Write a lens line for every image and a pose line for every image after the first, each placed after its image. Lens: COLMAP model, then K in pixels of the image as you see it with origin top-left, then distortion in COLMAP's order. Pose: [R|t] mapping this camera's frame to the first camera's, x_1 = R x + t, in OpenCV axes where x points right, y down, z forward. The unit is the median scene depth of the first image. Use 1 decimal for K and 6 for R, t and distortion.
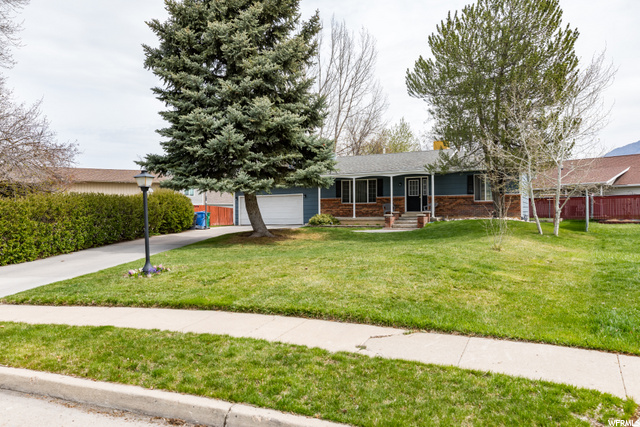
lens RADIAL K [[477.5, 0, 322.7], [0, 477.5, 214.8], [0, 0, 1]] dist [0.007380, -0.001373]
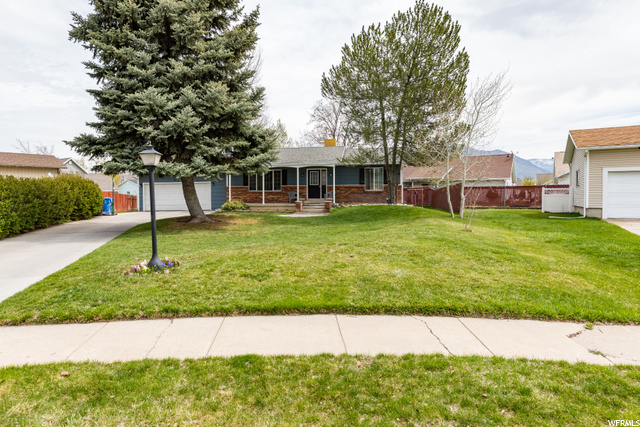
lens RADIAL K [[397.8, 0, 317.8], [0, 397.8, 209.3], [0, 0, 1]] dist [0.006668, 0.001313]
pose [[0.952625, -0.003586, 0.304127, -0.159859], [-0.002071, 0.999831, 0.018279, 0.002425], [-0.304141, -0.018043, 0.952456, 0.126568]]
